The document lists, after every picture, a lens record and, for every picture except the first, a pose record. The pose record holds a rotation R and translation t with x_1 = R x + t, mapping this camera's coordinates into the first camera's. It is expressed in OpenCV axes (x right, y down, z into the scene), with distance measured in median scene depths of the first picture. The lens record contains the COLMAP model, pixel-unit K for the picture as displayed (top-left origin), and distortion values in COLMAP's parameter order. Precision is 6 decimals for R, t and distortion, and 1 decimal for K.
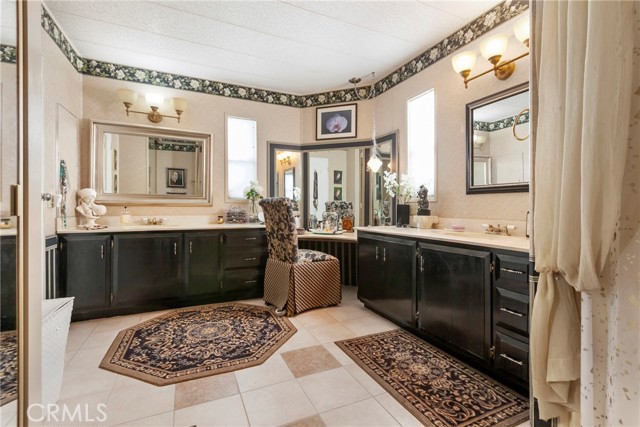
lens RADIAL K [[292.0, 0, 319.9], [0, 292.0, 209.4], [0, 0, 1]] dist [0.000877, 0.000107]
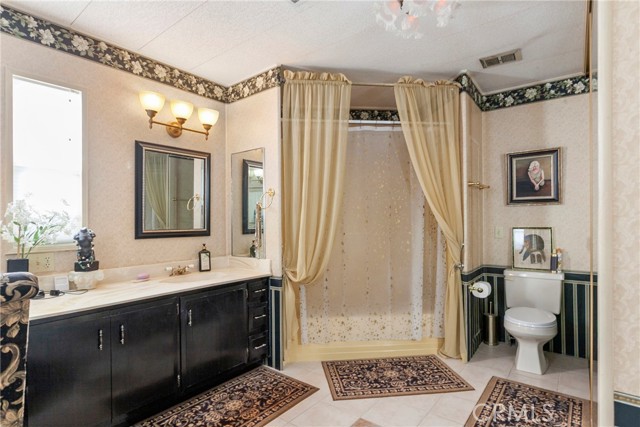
lens RADIAL K [[338.8, 0, 319.3], [0, 338.8, 217.8], [0, 0, 1]] dist [0.000077, 0.000076]
pose [[-0.465528, 0.003506, 0.885026, -0.459867], [0.007319, 0.999973, -0.000111, -0.074592], [-0.885003, 0.006426, -0.465542, 0.646444]]
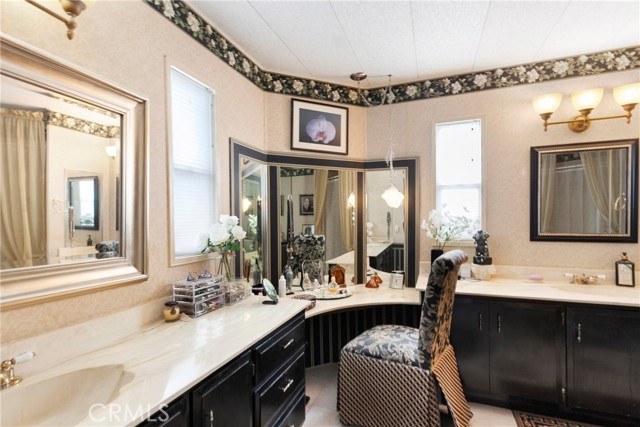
lens RADIAL K [[301.0, 0, 319.0], [0, 301.0, 222.4], [0, 0, 1]] dist [-0.000771, -0.000261]
pose [[0.718717, -0.019395, 0.695032, -0.448720], [0.013451, 0.999812, 0.013990, -0.089363], [-0.695173, -0.000706, 0.718842, 0.507620]]
